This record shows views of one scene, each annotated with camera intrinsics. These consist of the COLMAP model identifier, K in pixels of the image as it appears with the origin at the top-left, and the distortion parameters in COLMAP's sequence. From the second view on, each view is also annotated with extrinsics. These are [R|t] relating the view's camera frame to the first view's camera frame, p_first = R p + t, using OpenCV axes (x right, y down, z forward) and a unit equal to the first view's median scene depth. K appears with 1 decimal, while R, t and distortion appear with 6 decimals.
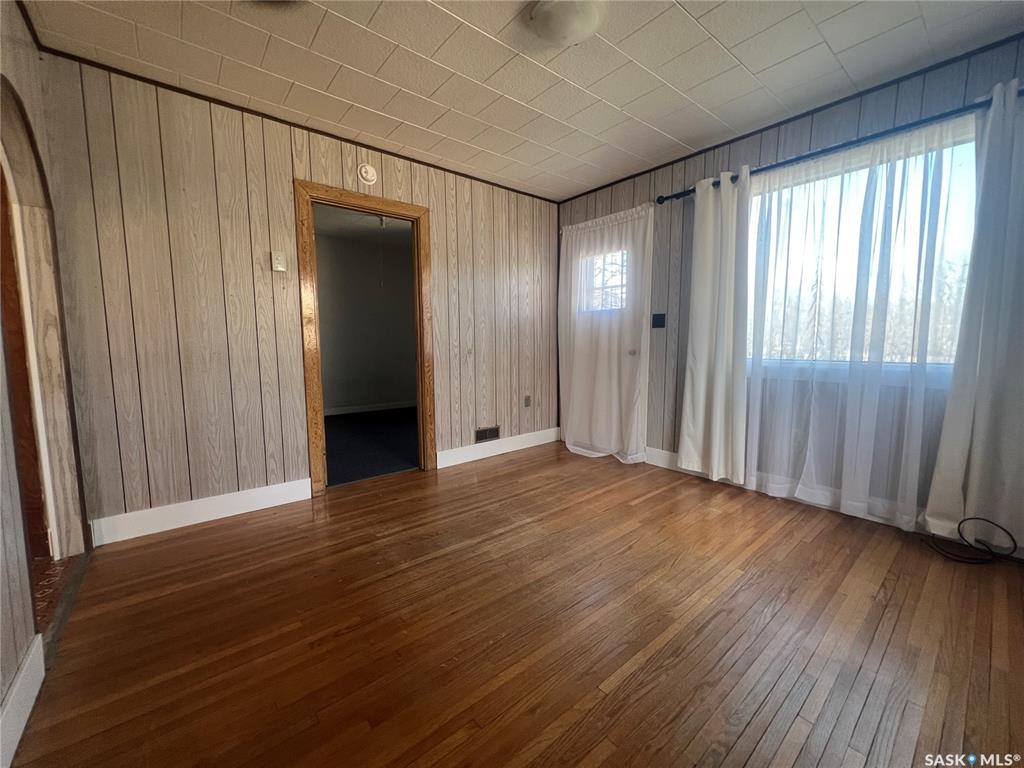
lens RADIAL K [[410.0, 0, 513.1], [0, 410.0, 383.5], [0, 0, 1]] dist [-0.003320, 0.001065]
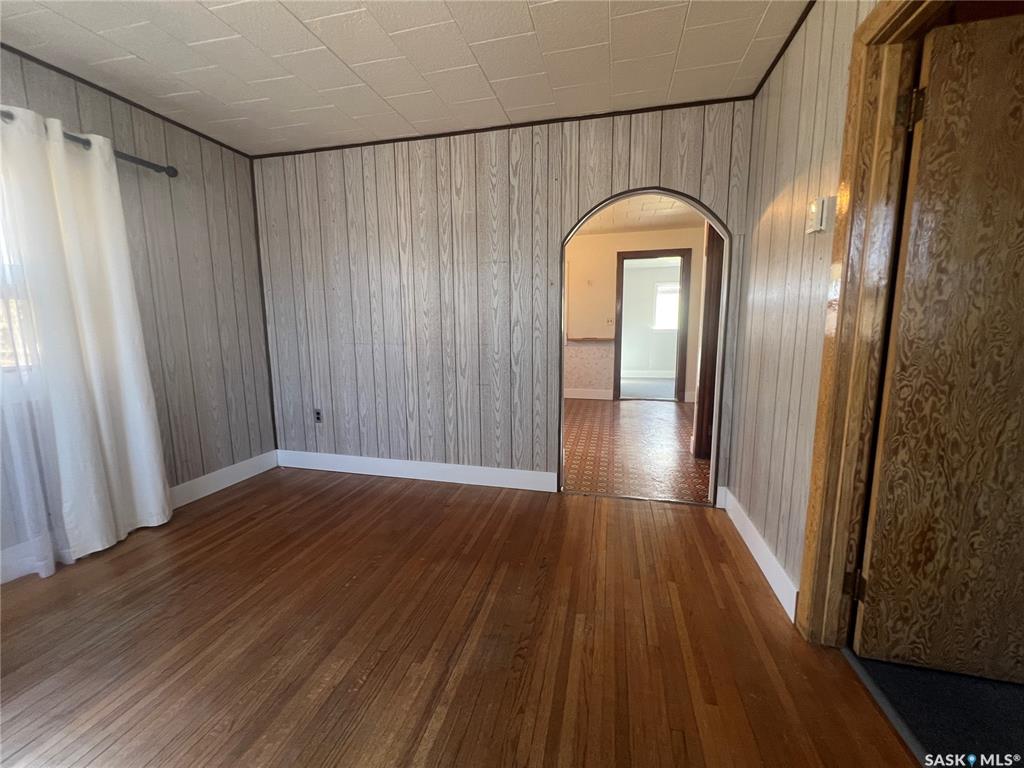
lens RADIAL K [[410.0, 0, 512.6], [0, 410.0, 382.5], [0, 0, 1]] dist [-0.003320, 0.001065]
pose [[-0.805905, 0.090918, -0.585022, 0.129968], [-0.050878, 0.973847, 0.221434, -0.156468], [0.589854, 0.208220, -0.780203, 1.132962]]
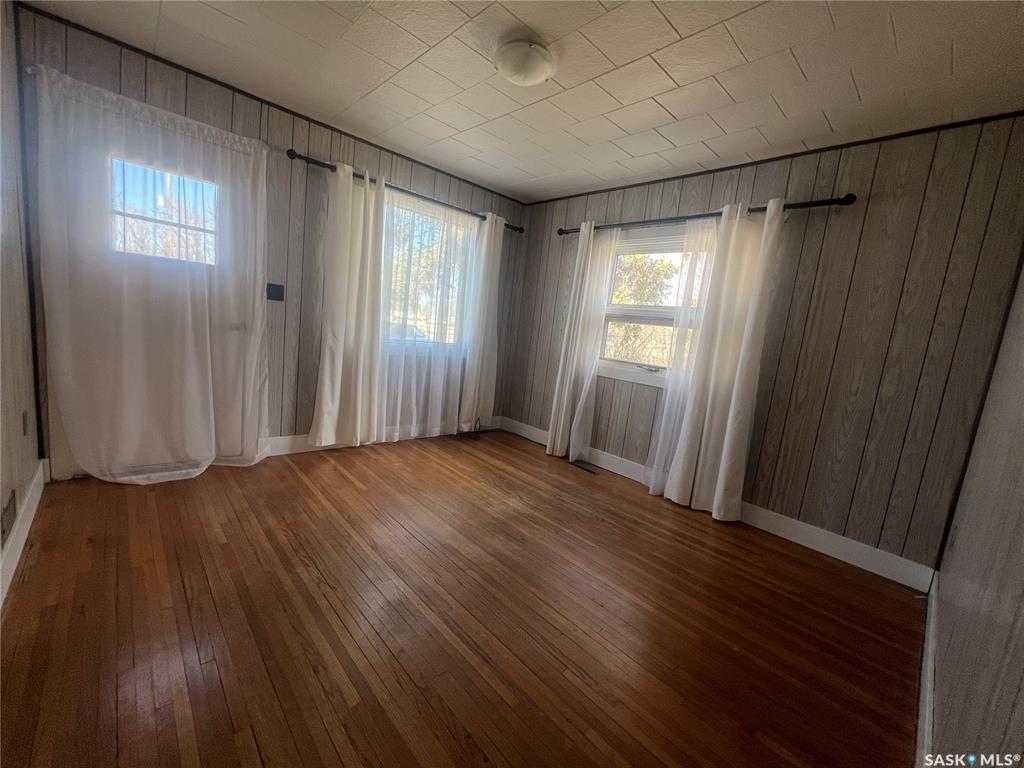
lens RADIAL K [[410.0, 0, 511.8], [0, 410.0, 384.2], [0, 0, 1]] dist [-0.003320, 0.001065]
pose [[-0.057530, -0.146742, 0.987500, -0.661272], [-0.009792, 0.989174, 0.146420, -0.110042], [-0.998296, -0.001246, -0.058344, 0.656446]]
